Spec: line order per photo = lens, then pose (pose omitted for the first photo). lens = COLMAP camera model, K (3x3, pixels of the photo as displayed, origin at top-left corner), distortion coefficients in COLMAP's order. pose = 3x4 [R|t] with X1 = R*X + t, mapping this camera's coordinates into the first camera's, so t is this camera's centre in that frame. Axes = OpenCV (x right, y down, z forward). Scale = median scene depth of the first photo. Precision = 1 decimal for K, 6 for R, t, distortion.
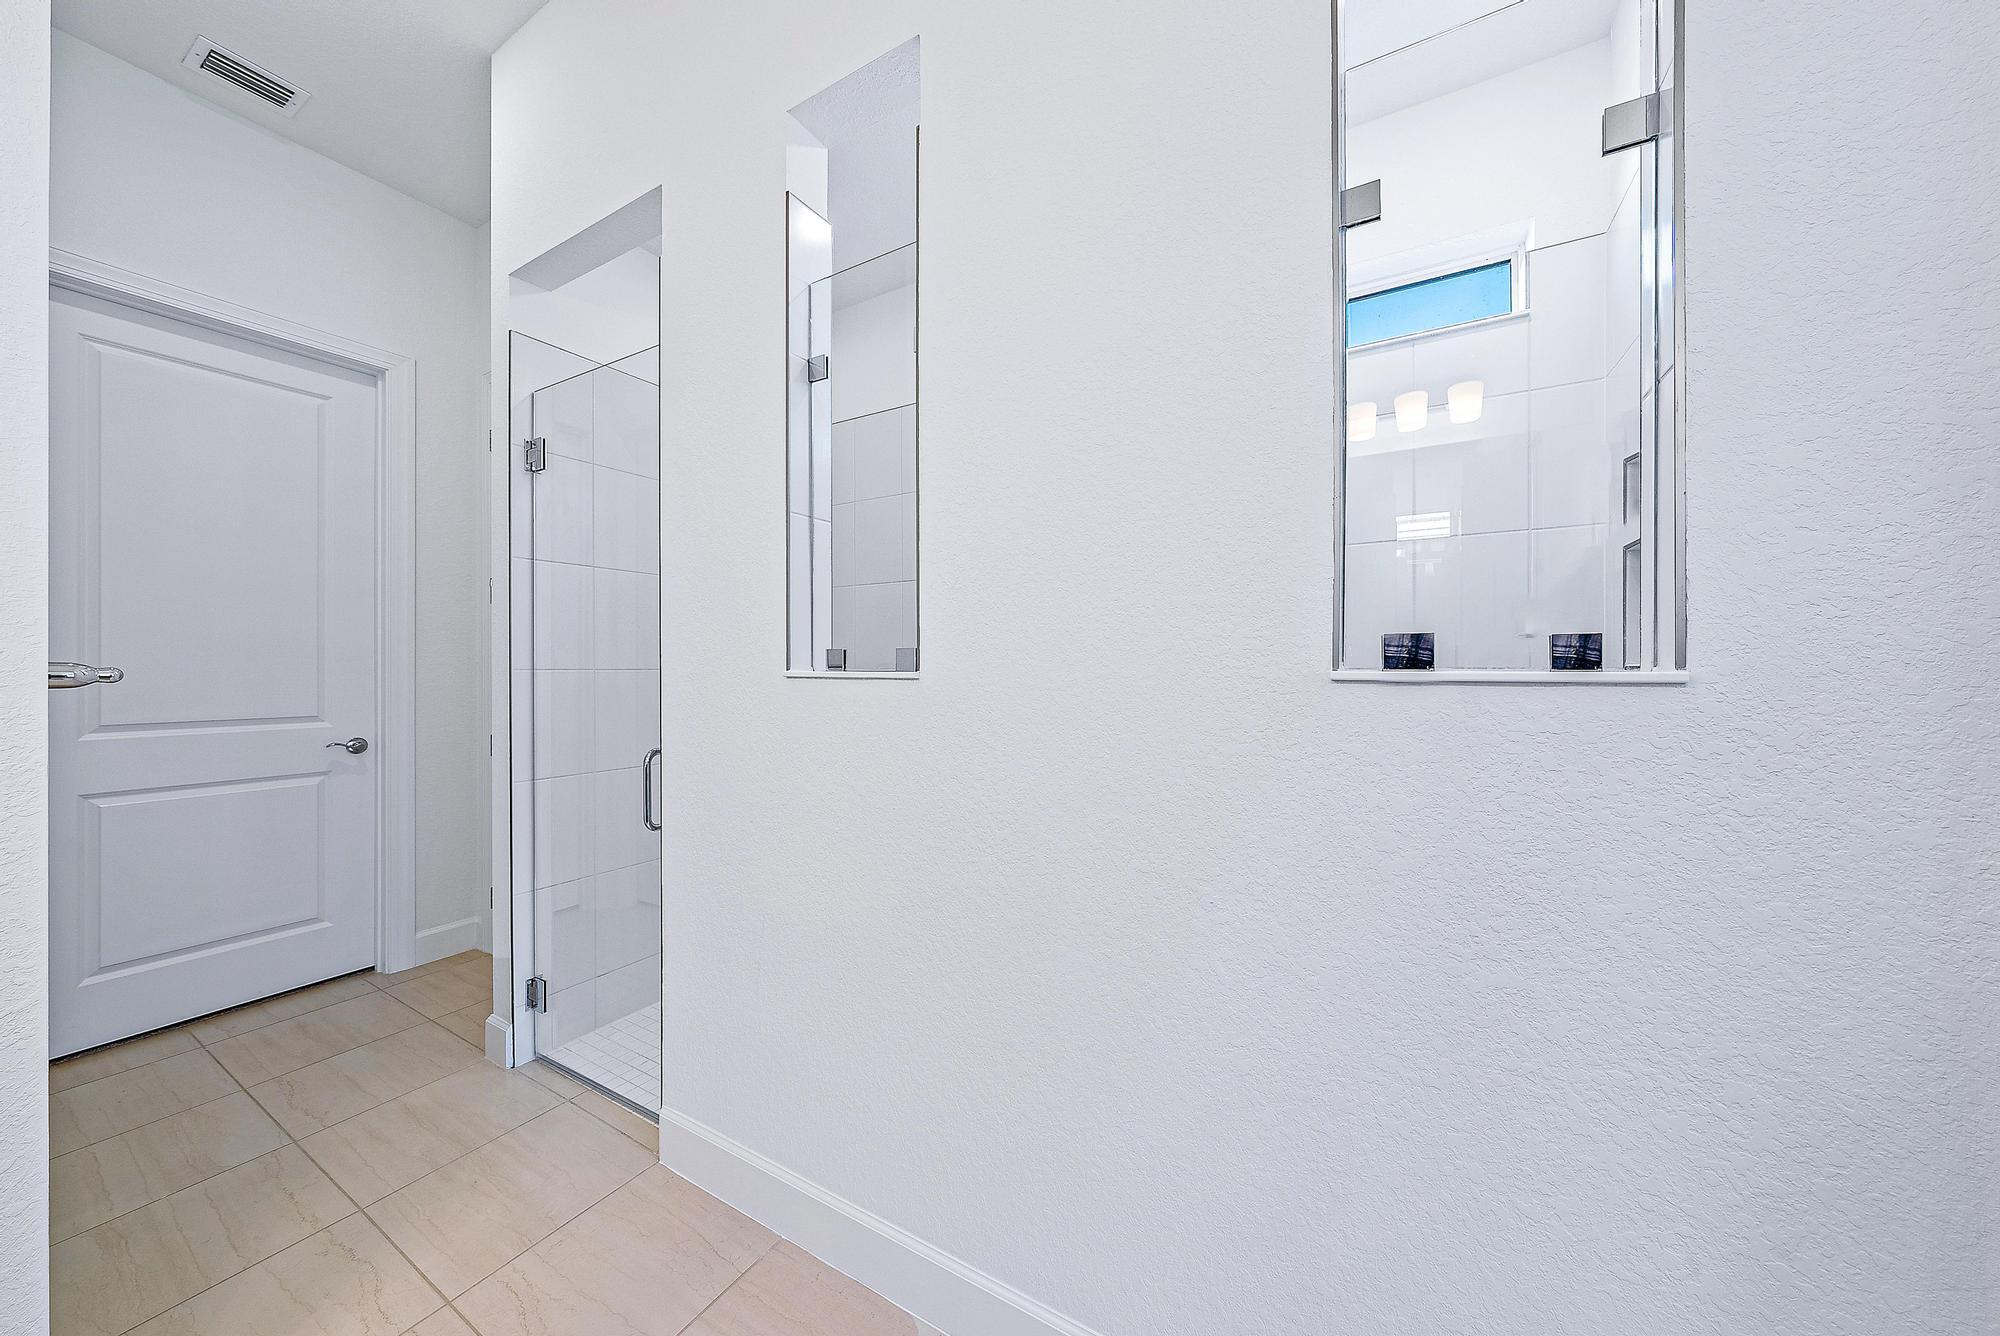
lens RADIAL K [[674.3, 0, 1000.8], [0, 674.3, 665.8], [0, 0, 1]] dist [0.000374, 0.000056]
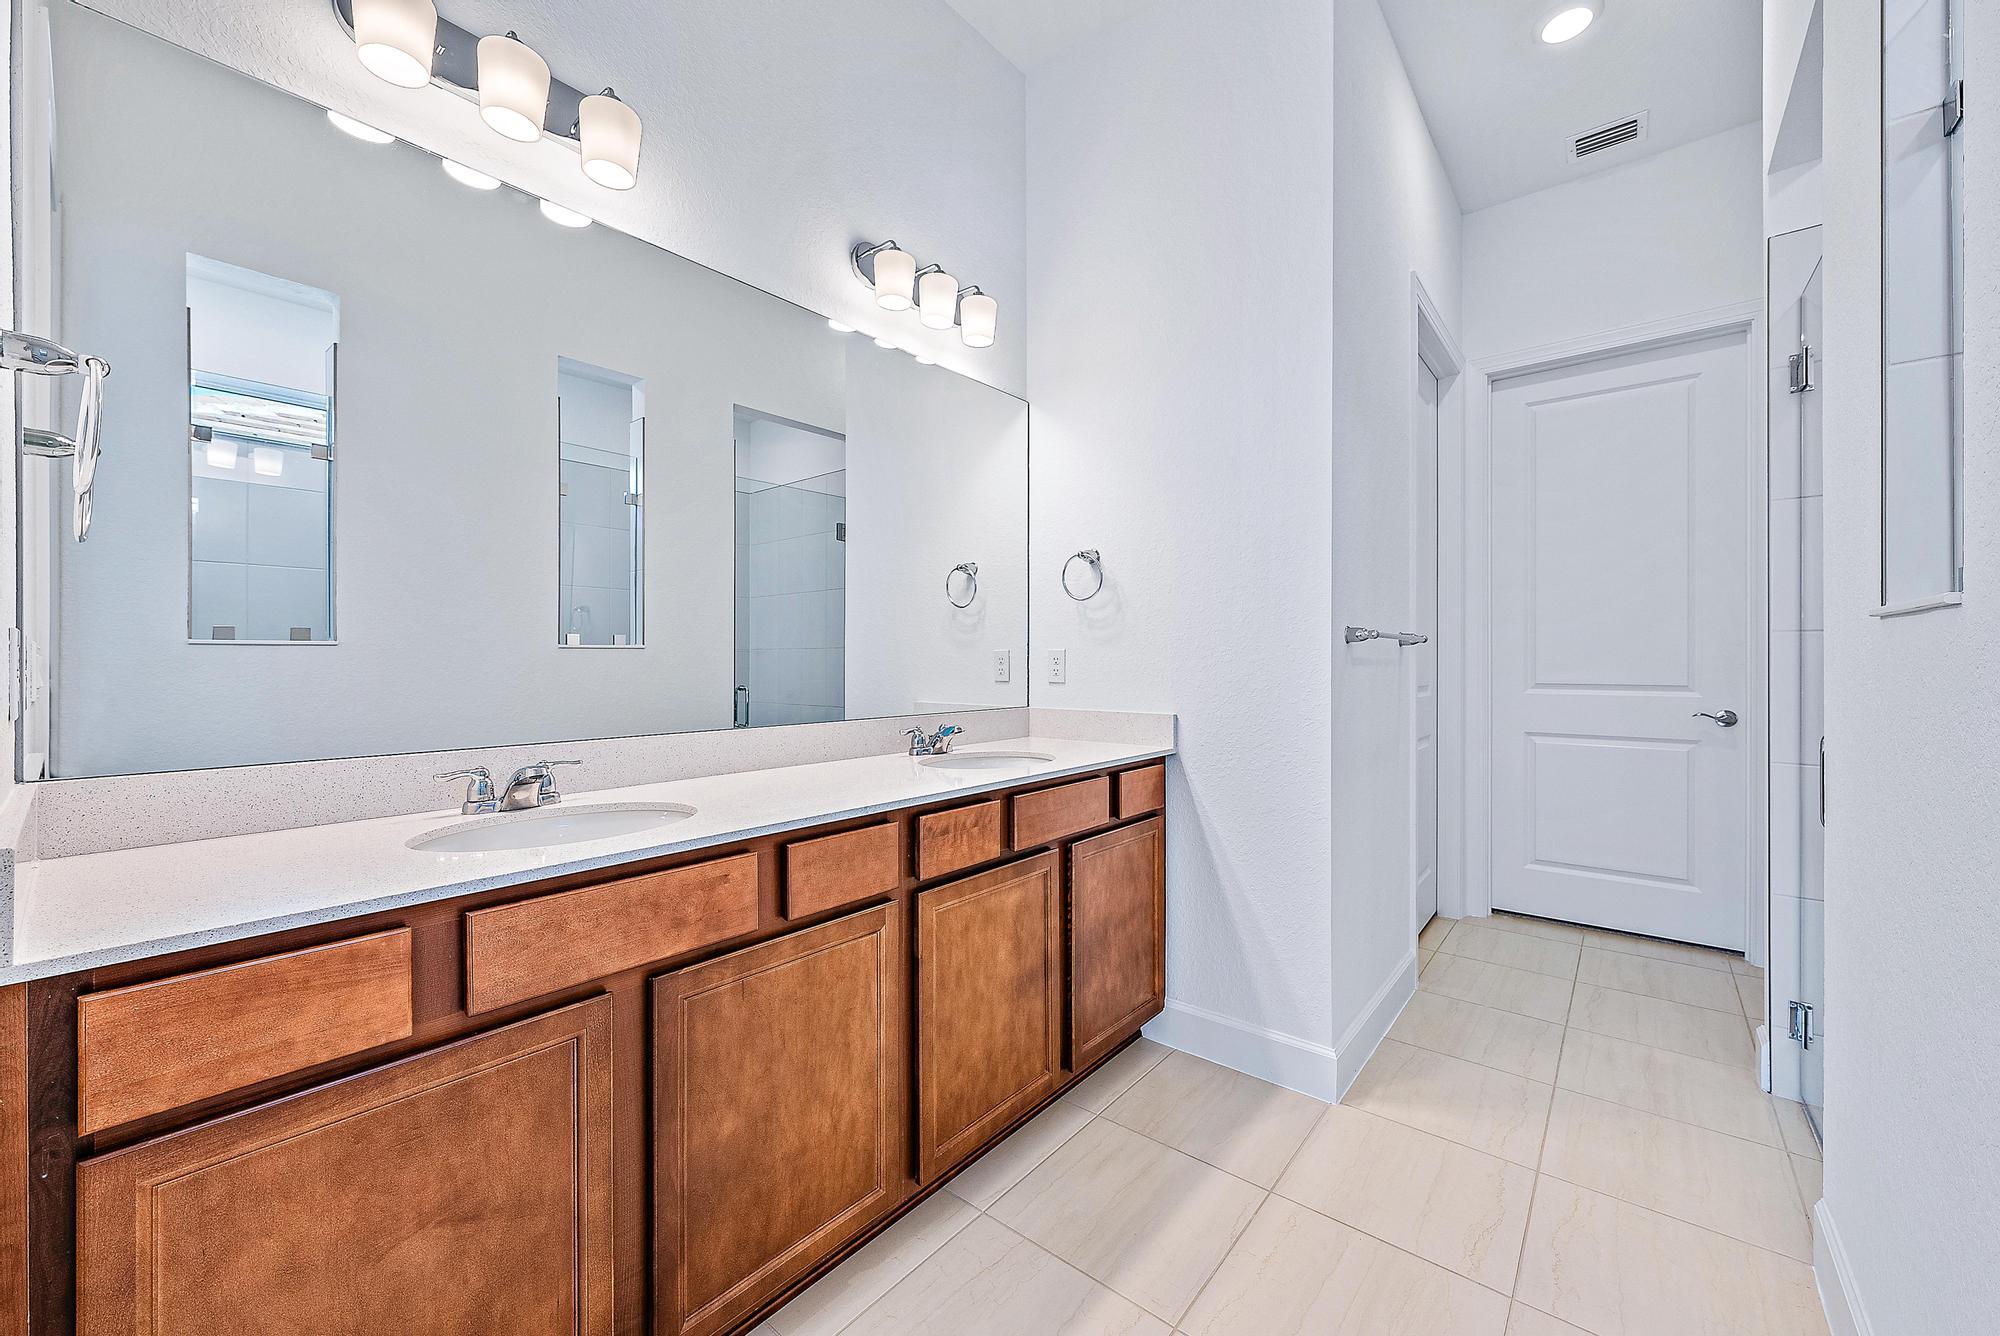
lens RADIAL K [[785.6, 0, 1007.0], [0, 785.6, 646.0], [0, 0, 1]] dist [0.002404, 0.000001]
pose [[-0.163761, -0.020496, -0.986287, 0.381035], [0.003110, 0.999768, -0.021293, 0.039466], [0.986495, -0.006554, -0.163660, 0.184685]]
